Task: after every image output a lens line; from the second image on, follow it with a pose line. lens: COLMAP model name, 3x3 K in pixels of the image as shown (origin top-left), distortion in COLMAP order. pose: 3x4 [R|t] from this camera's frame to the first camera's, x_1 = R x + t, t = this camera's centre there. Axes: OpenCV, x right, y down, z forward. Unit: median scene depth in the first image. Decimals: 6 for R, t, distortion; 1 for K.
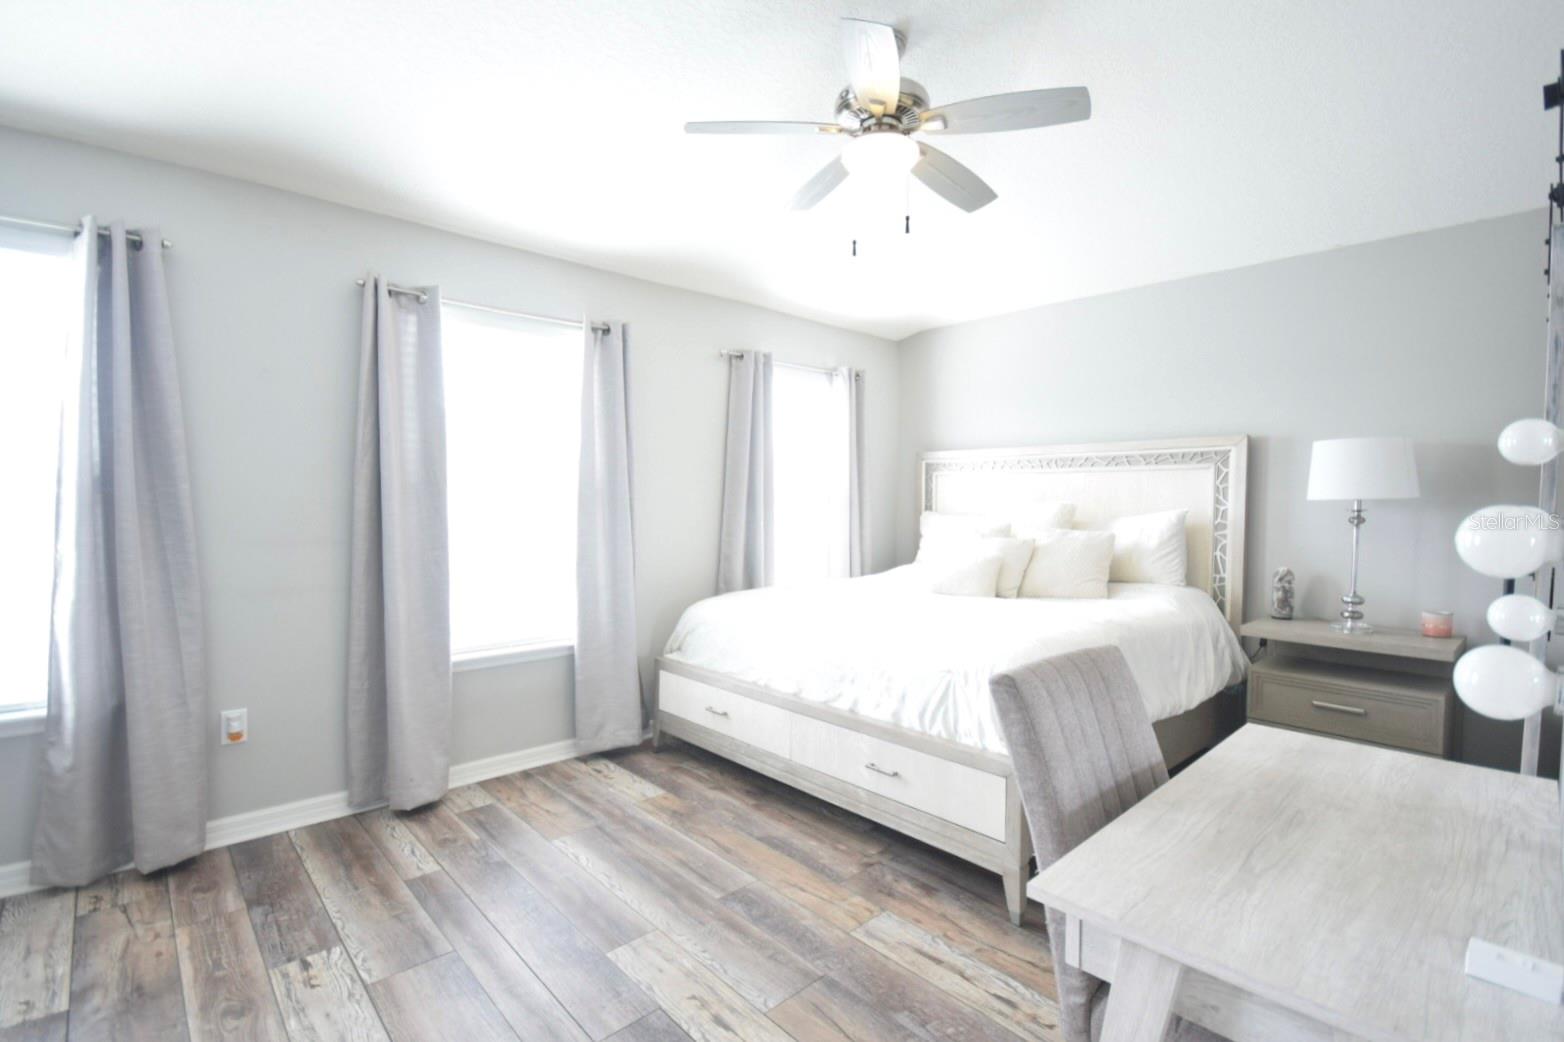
lens RADIAL K [[711.8, 0, 780.4], [0, 711.8, 523.0], [0, 0, 1]] dist [0.003331, -0.008661]
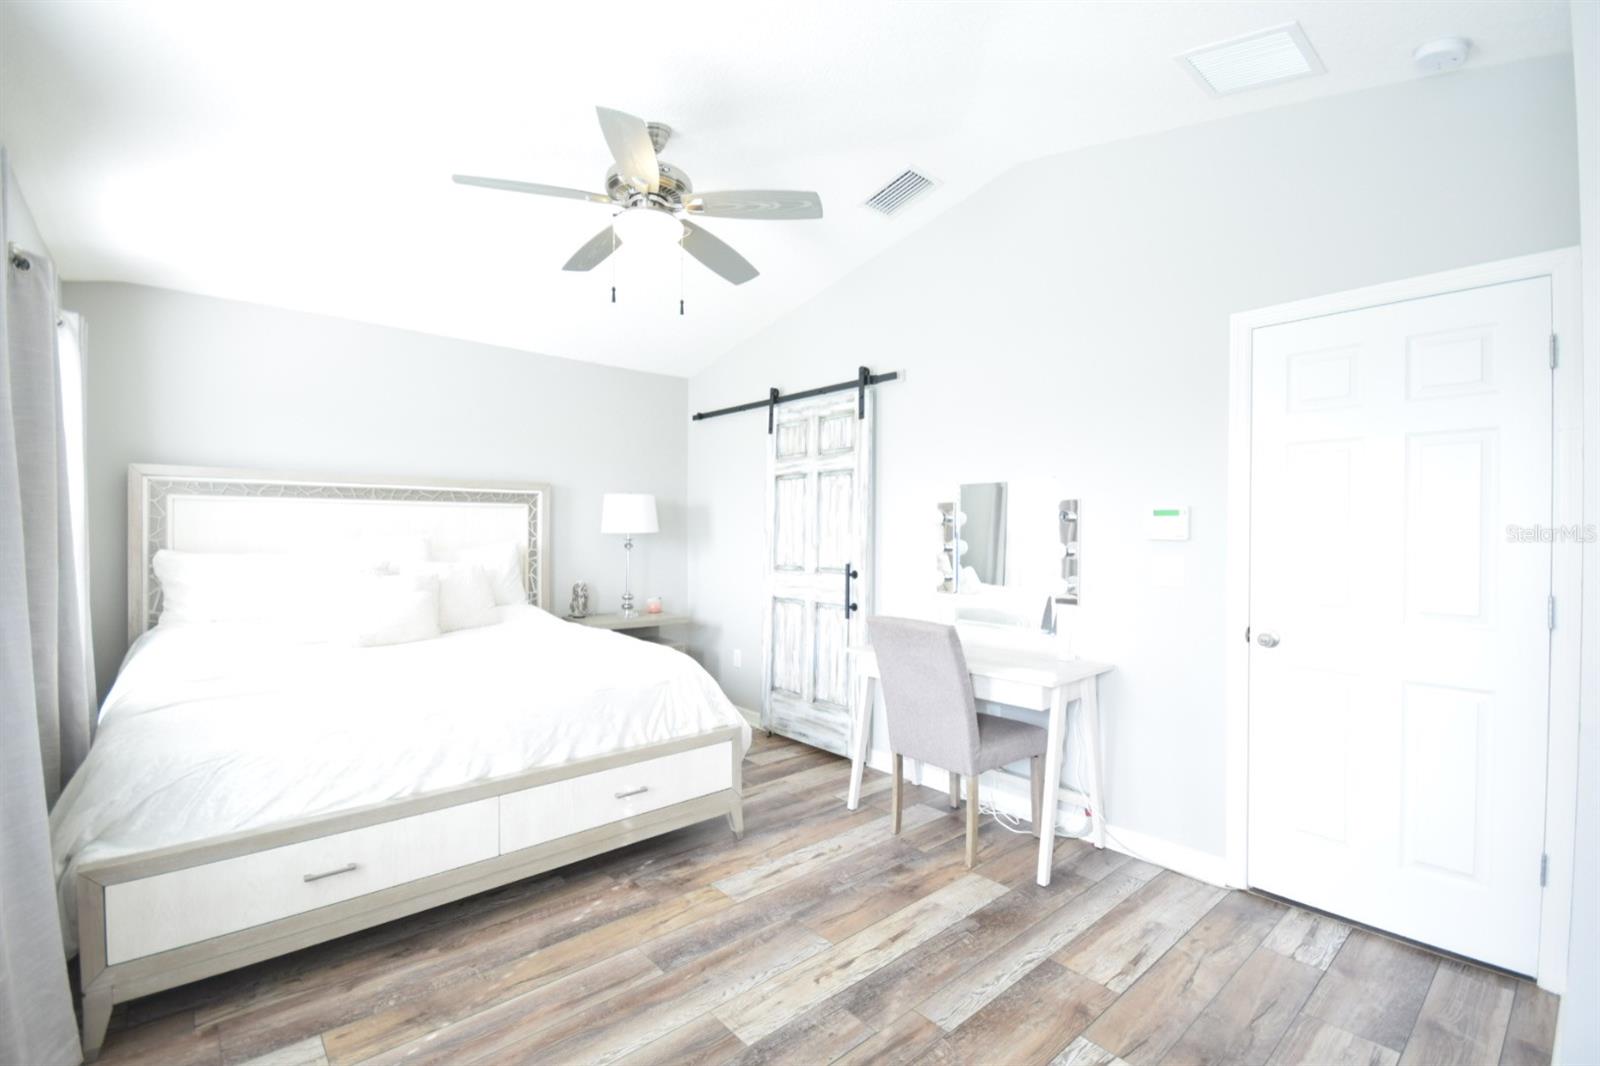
lens RADIAL K [[728.2, 0, 798.4], [0, 728.2, 535.1], [0, 0, 1]] dist [0.003331, -0.008661]
pose [[-0.004870, -0.004305, 0.999979, -0.963930], [0.016533, 0.999854, 0.004385, -0.037412], [-0.999851, 0.016554, -0.004798, 0.768820]]
